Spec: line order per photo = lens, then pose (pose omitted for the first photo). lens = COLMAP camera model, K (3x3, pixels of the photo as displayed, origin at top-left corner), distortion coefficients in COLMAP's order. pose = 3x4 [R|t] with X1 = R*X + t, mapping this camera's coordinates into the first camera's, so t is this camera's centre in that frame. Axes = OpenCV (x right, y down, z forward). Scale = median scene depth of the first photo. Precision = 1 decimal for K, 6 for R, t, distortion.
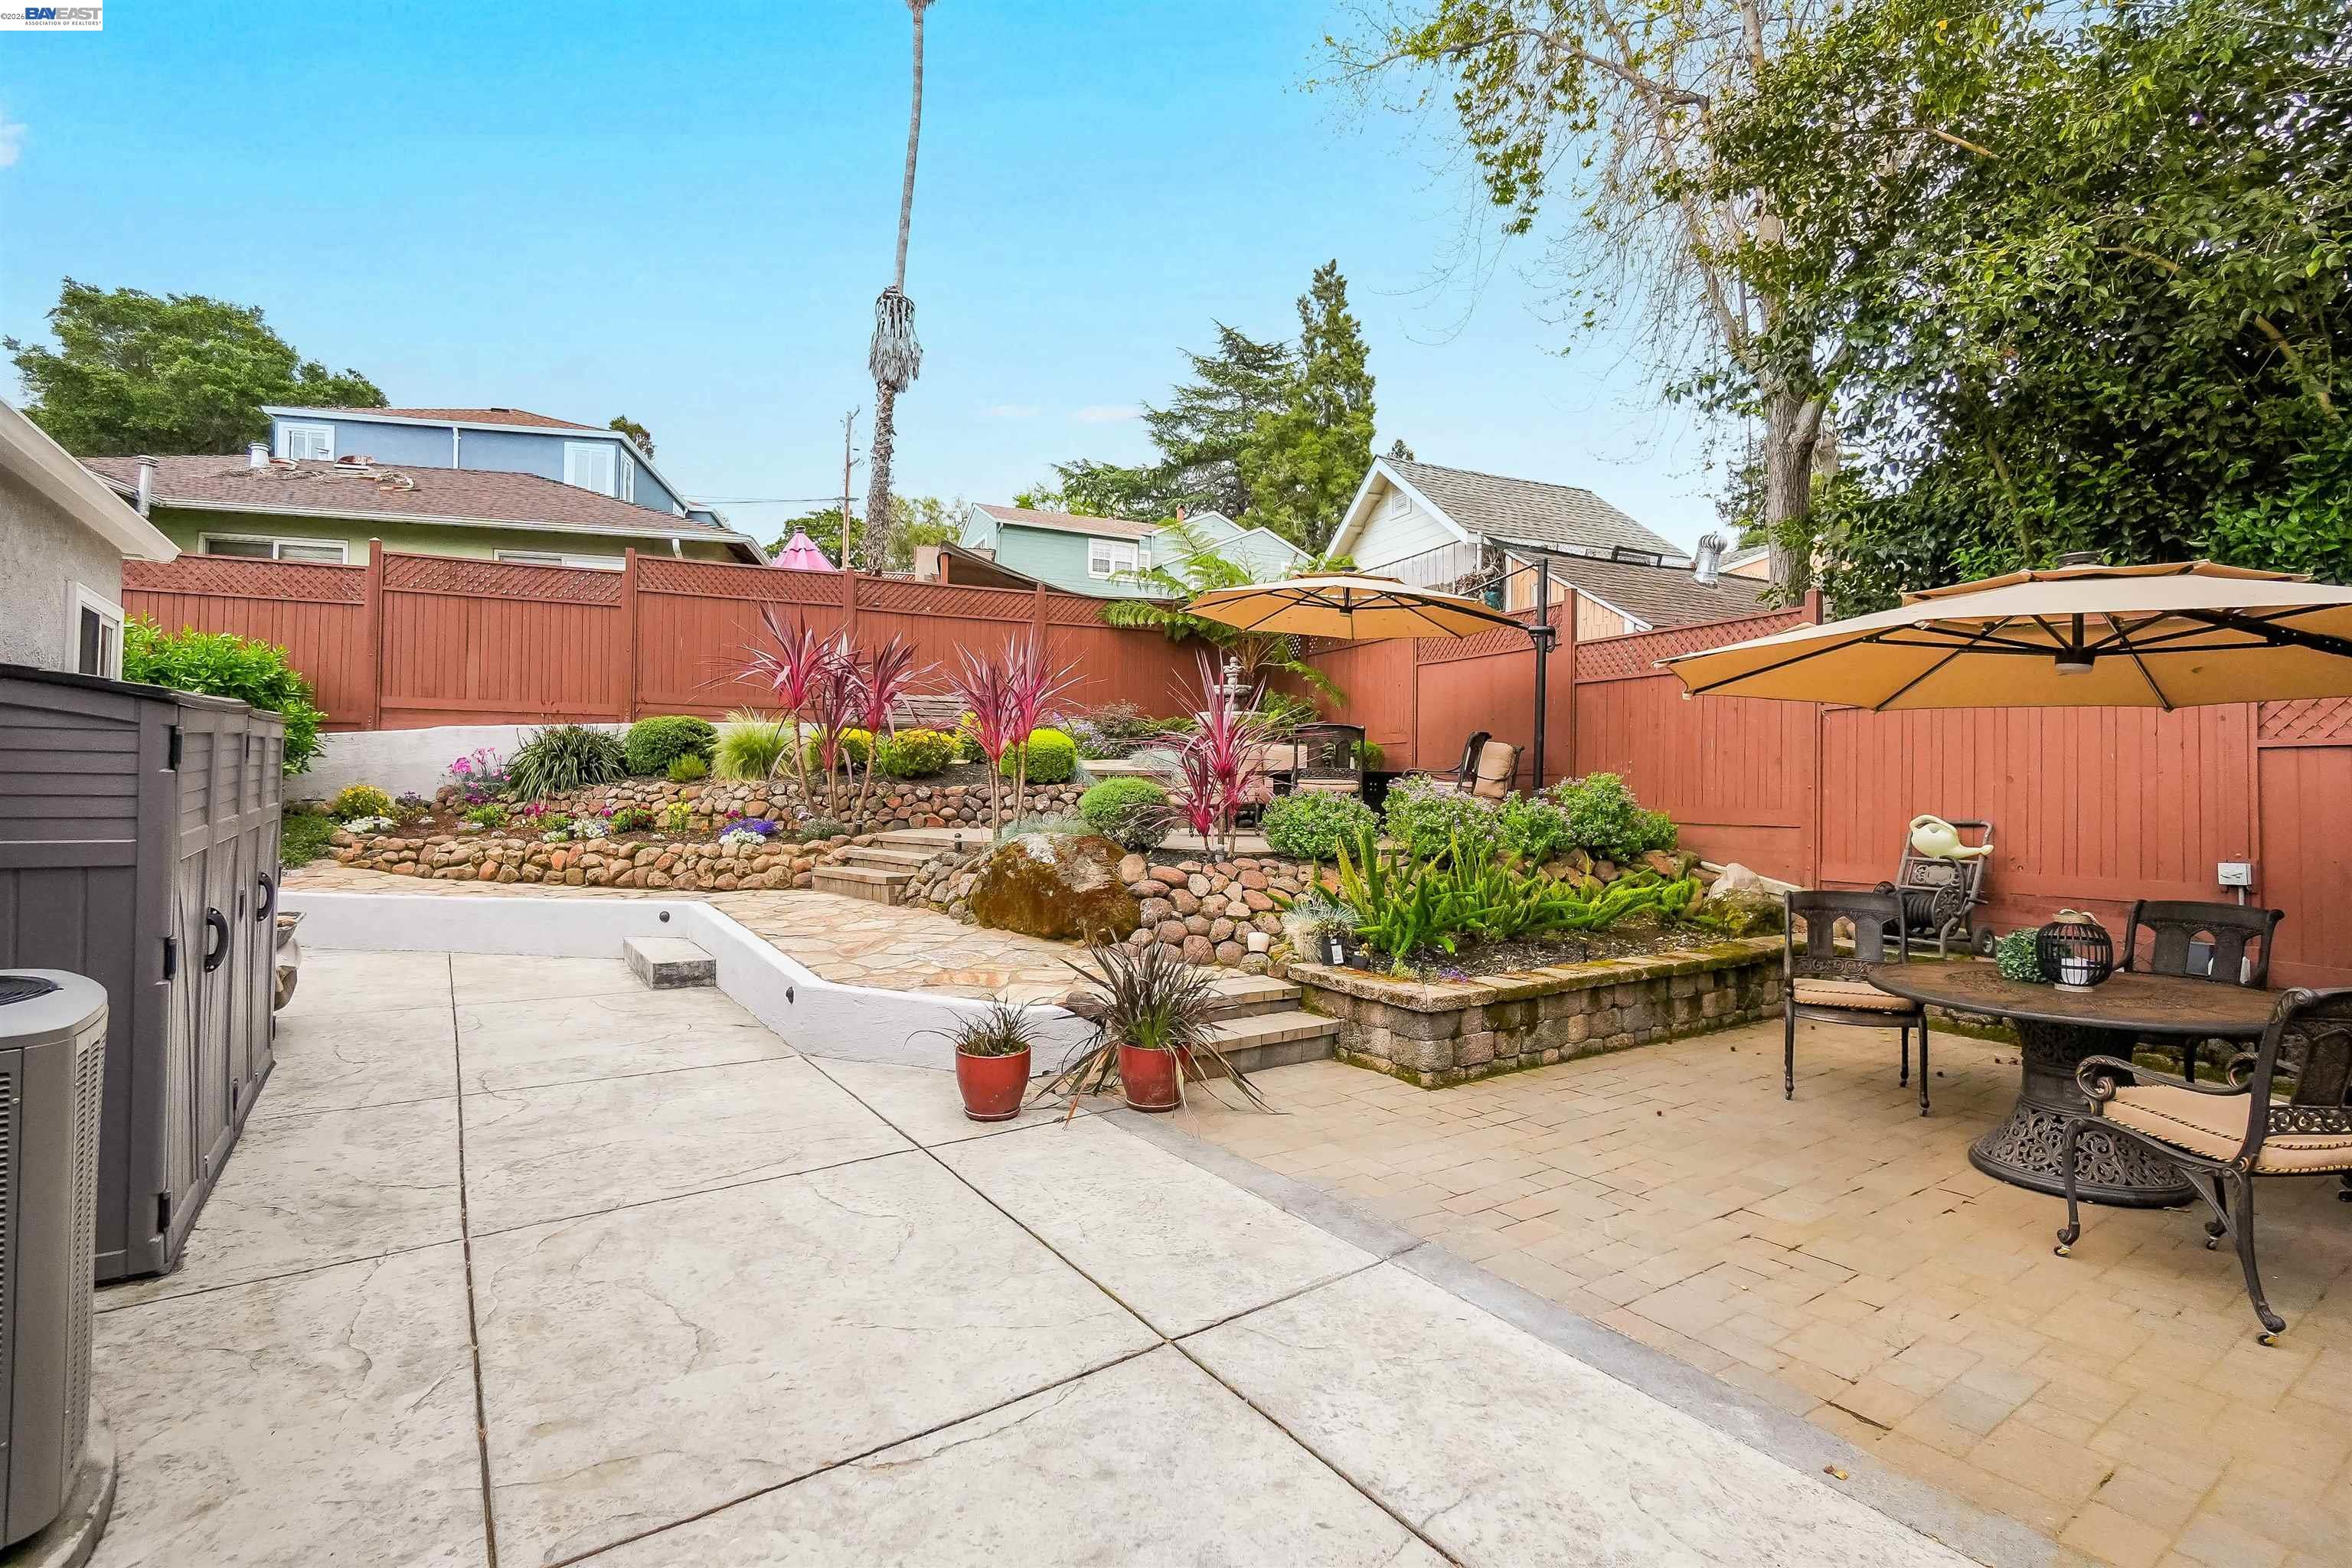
lens RADIAL K [[1078.0, 0, 1181.2], [0, 1078.0, 775.1], [0, 0, 1]] dist [-0.008373, 0.004373]
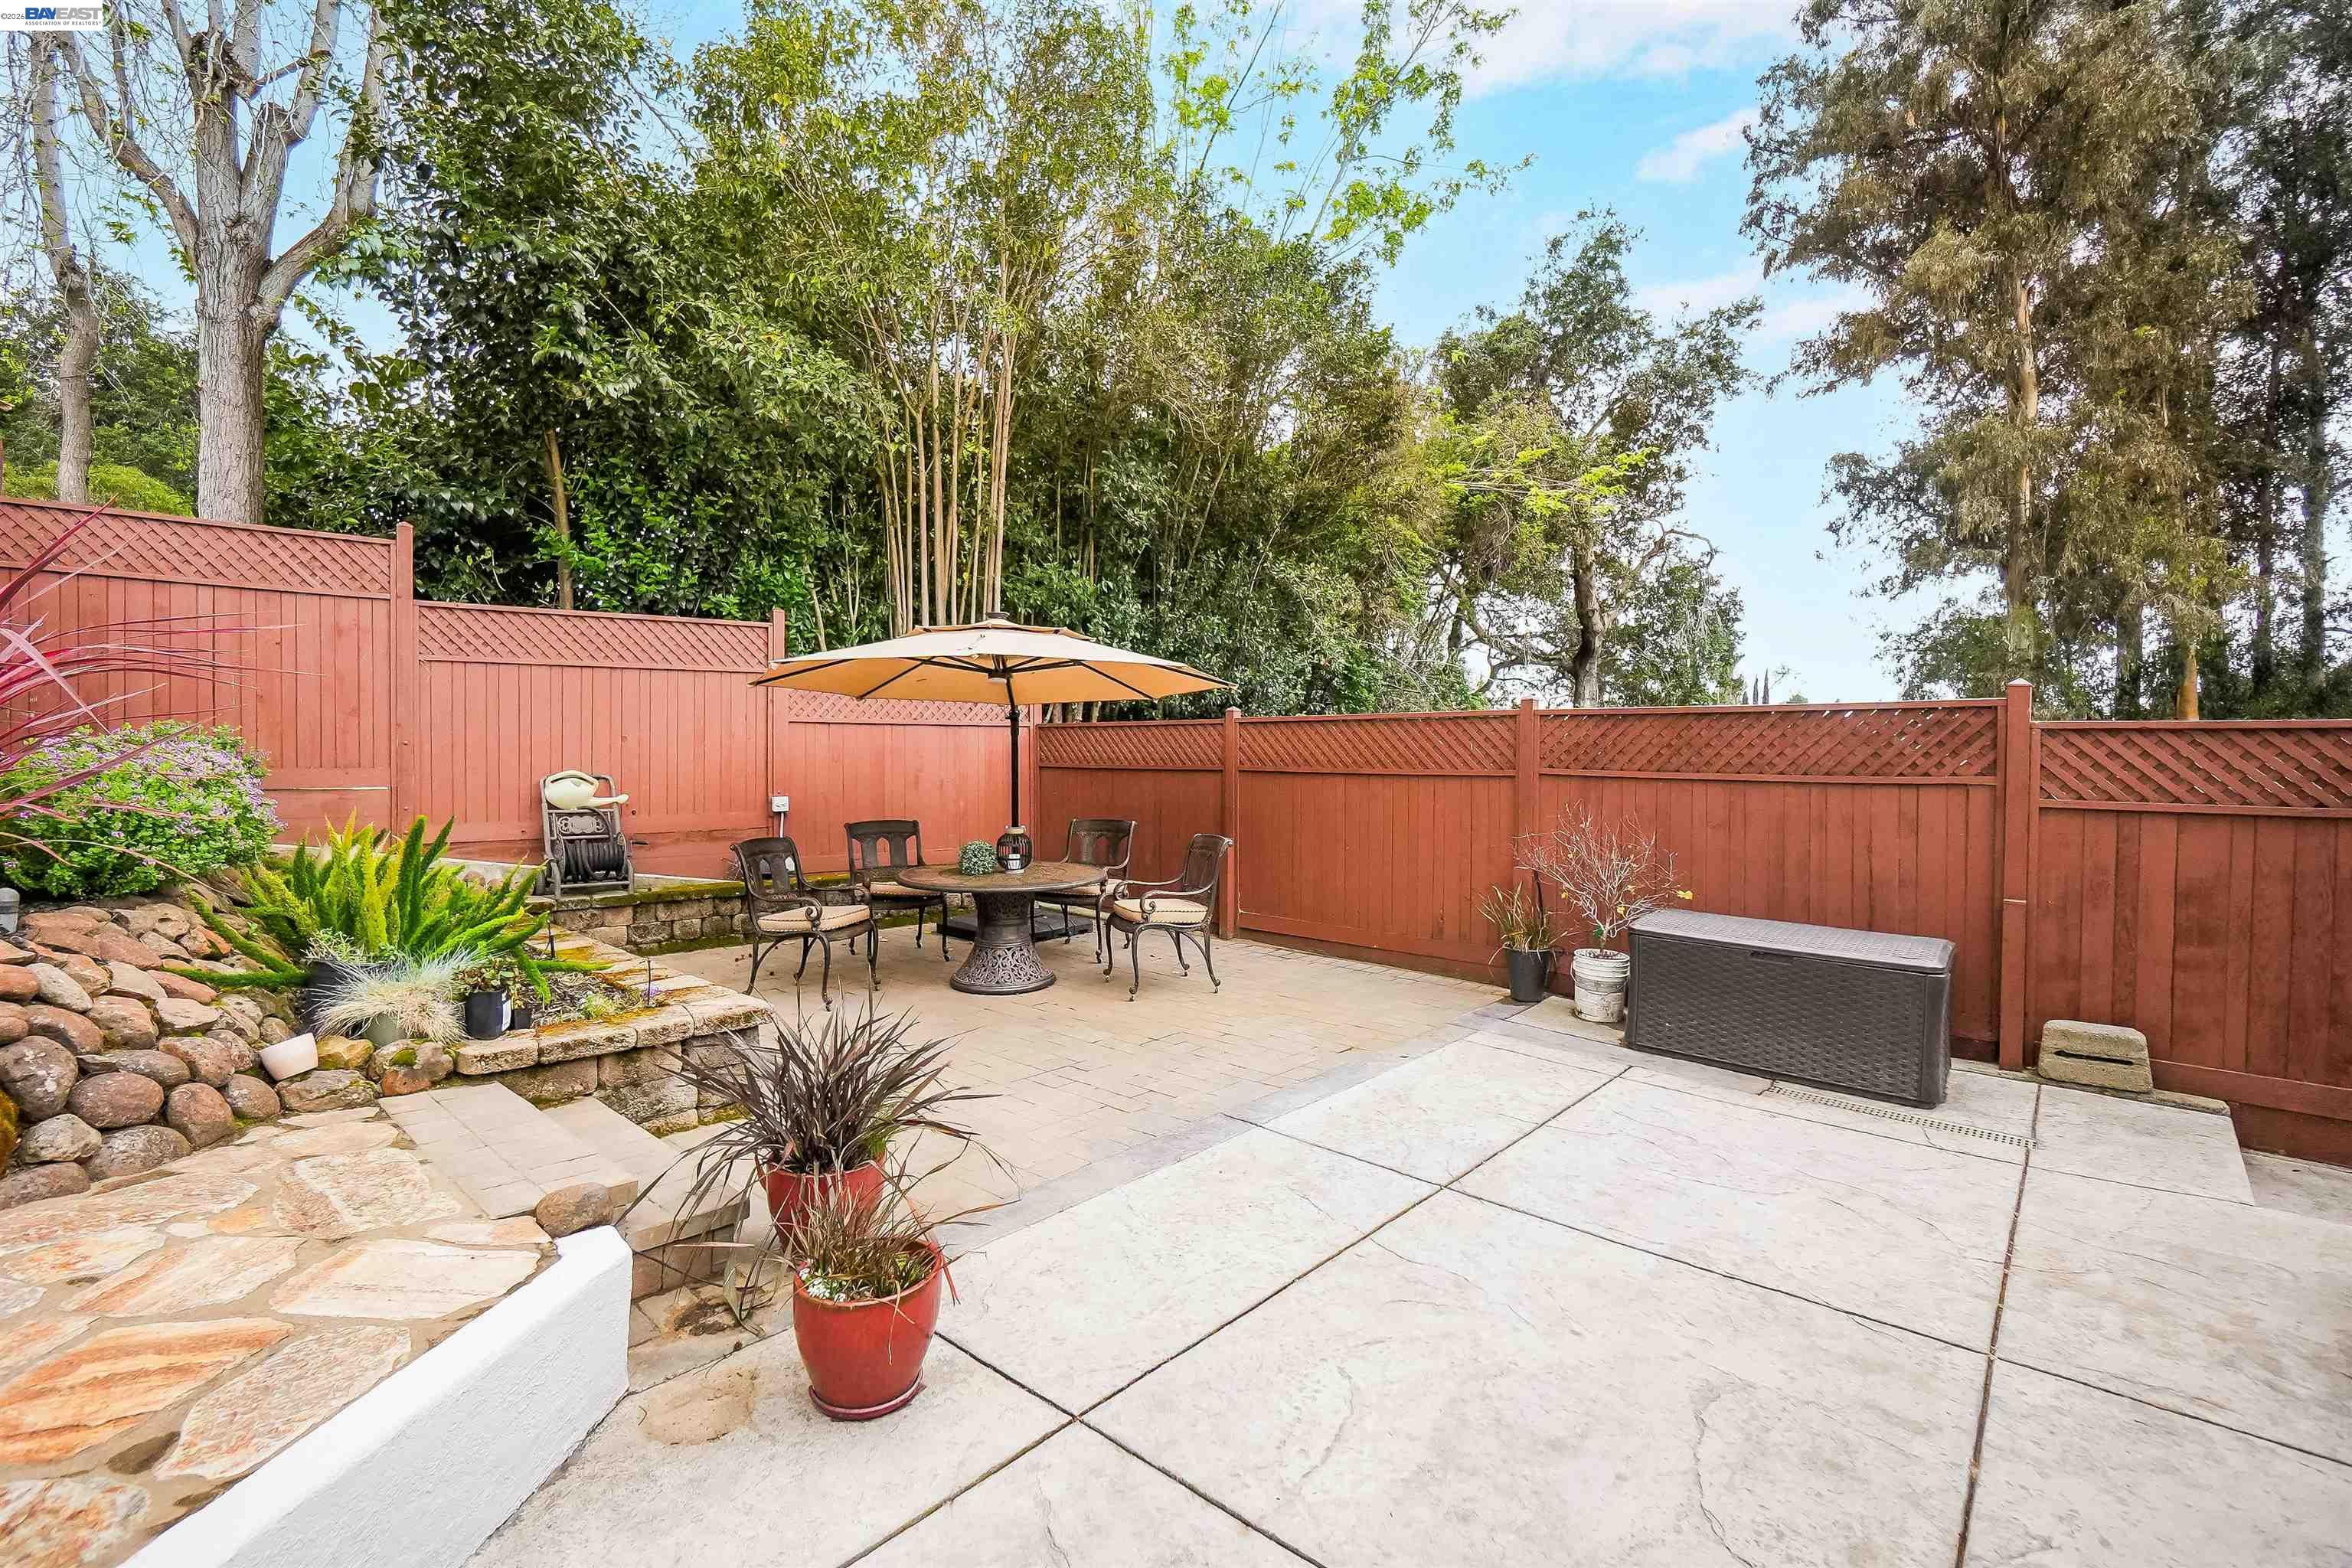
lens RADIAL K [[1024.6, 0, 1170.8], [0, 1024.6, 777.7], [0, 0, 1]] dist [-0.010856, 0.003450]
pose [[-0.230188, -0.036716, 0.972453, -0.373025], [-0.025381, 0.999175, 0.031717, -0.003580], [-0.972815, -0.017381, -0.230930, 0.531506]]
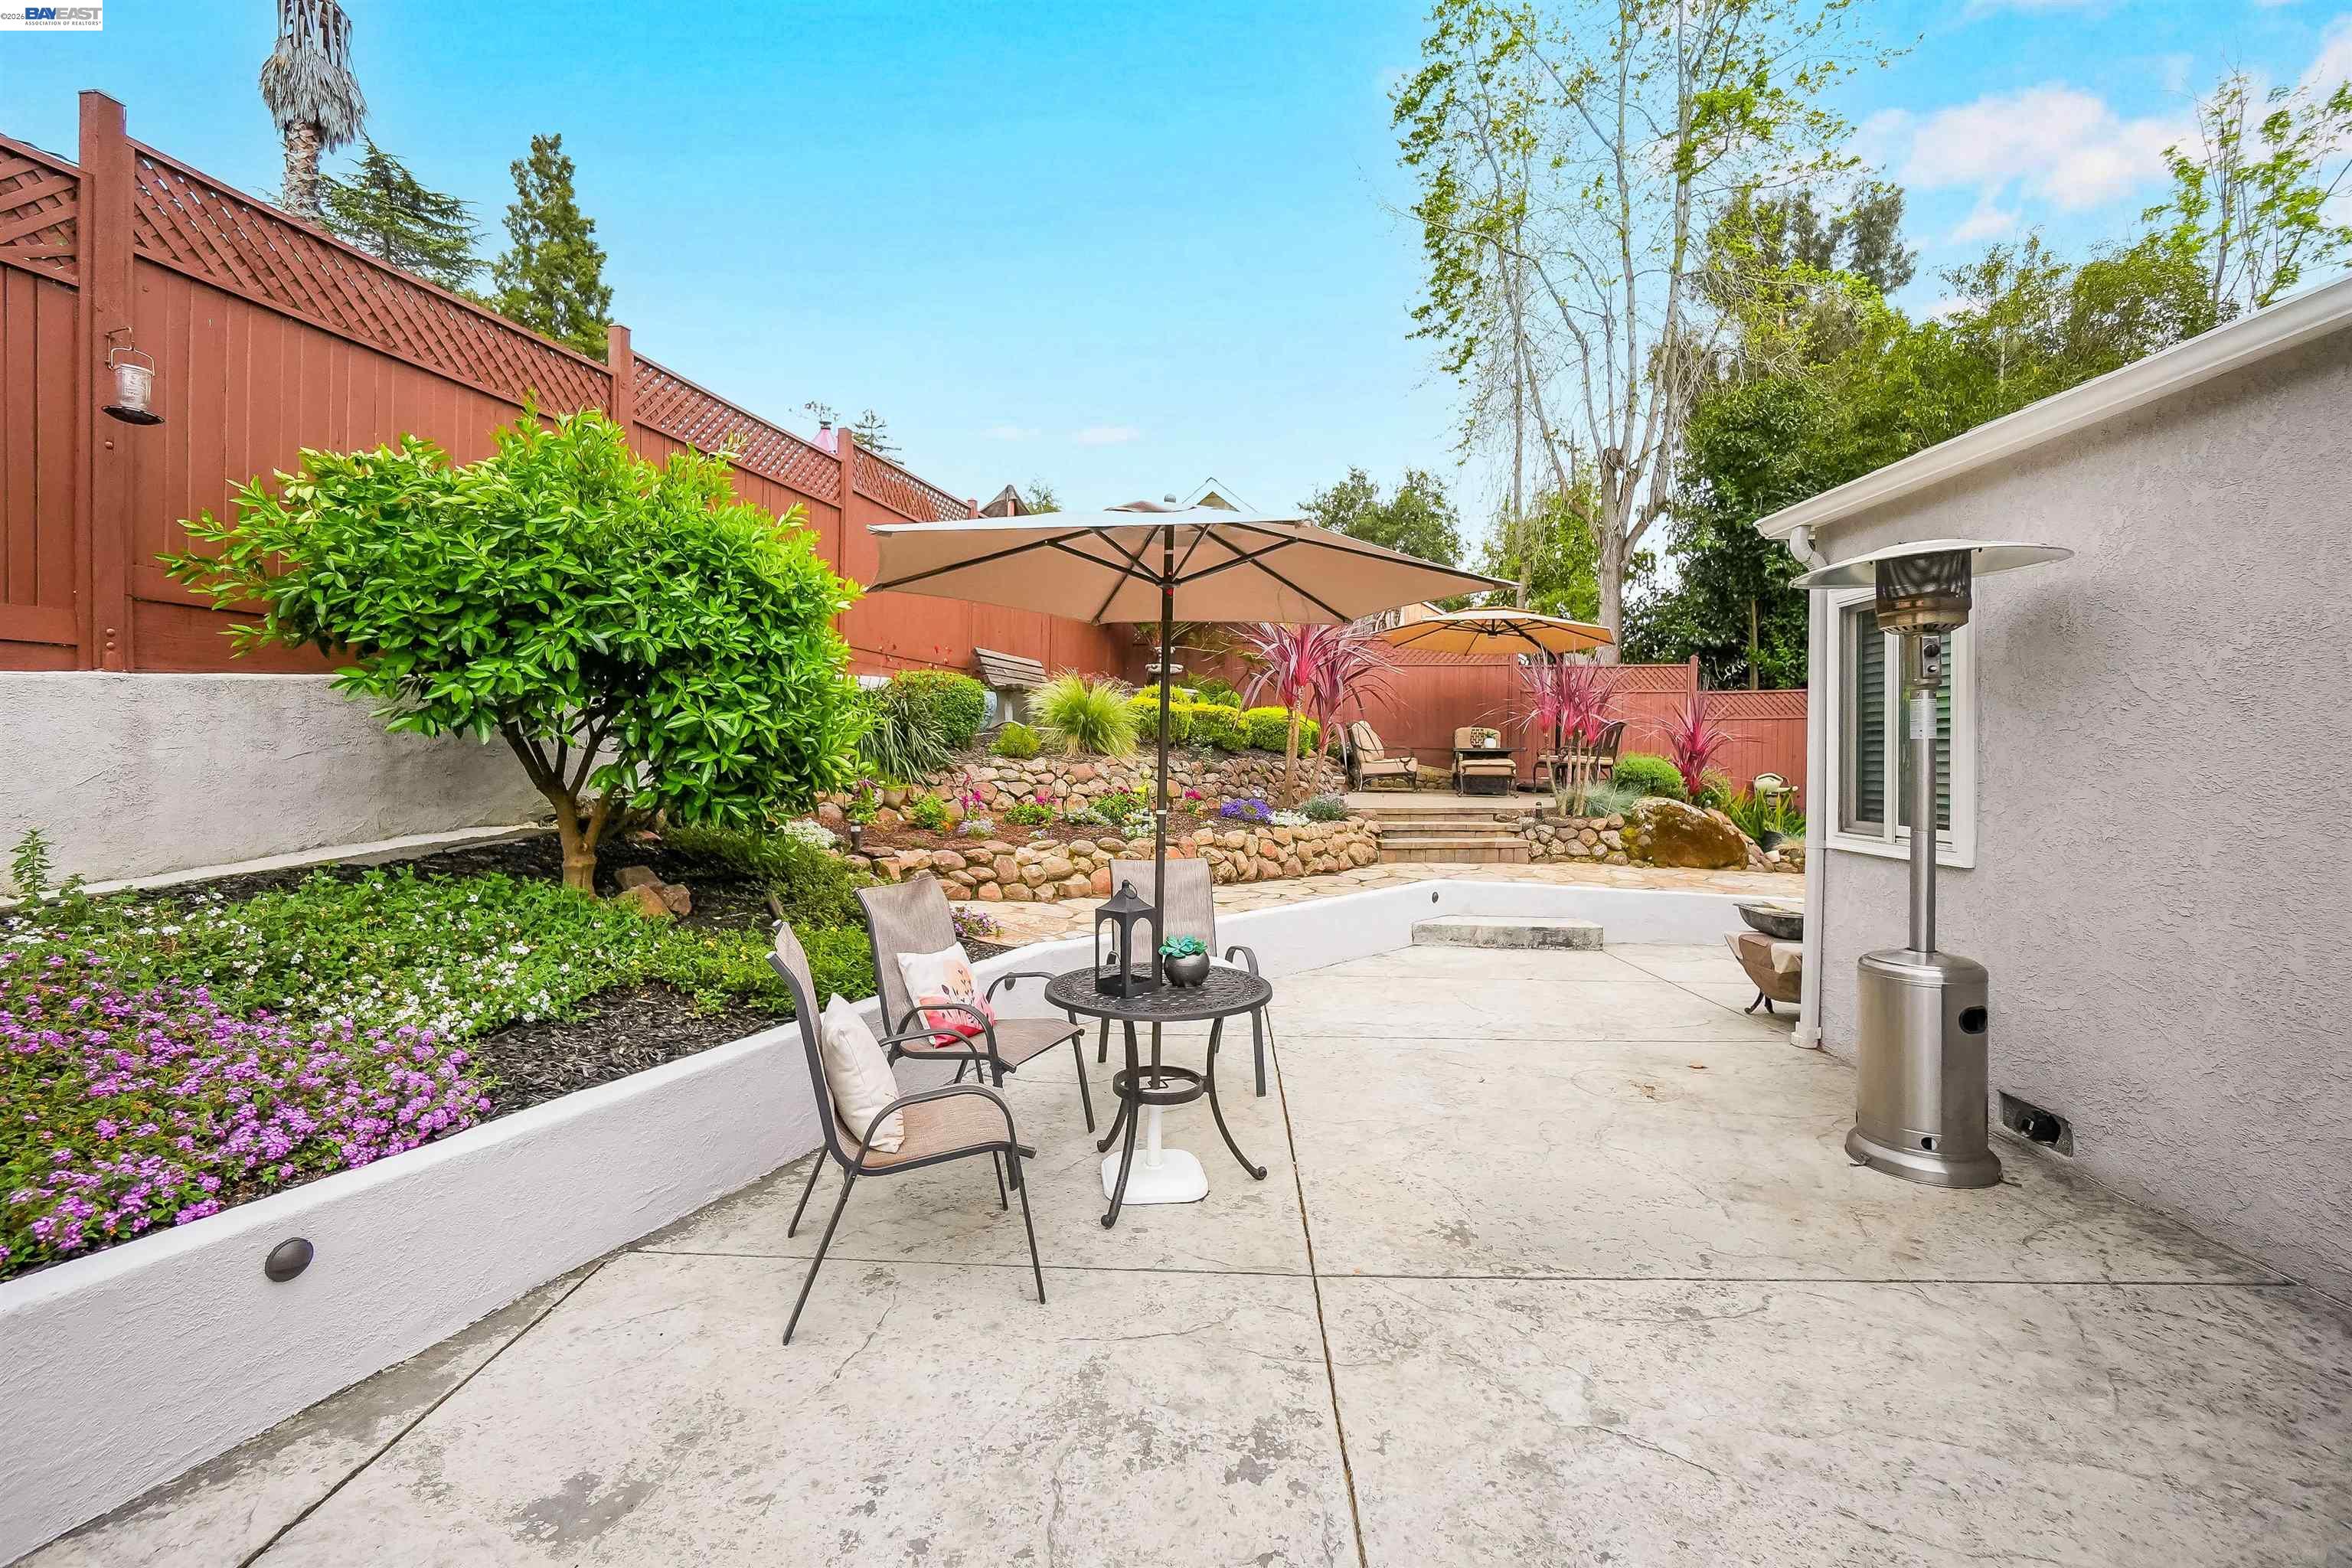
lens RADIAL K [[1024.6, 0, 1171.7], [0, 1024.6, 772.5], [0, 0, 1]] dist [-0.010856, 0.003450]
pose [[0.601415, -0.019090, 0.798709, -1.332471], [-0.013574, 0.999326, 0.034107, -0.013487], [-0.798822, -0.031354, 0.600750, 0.600764]]
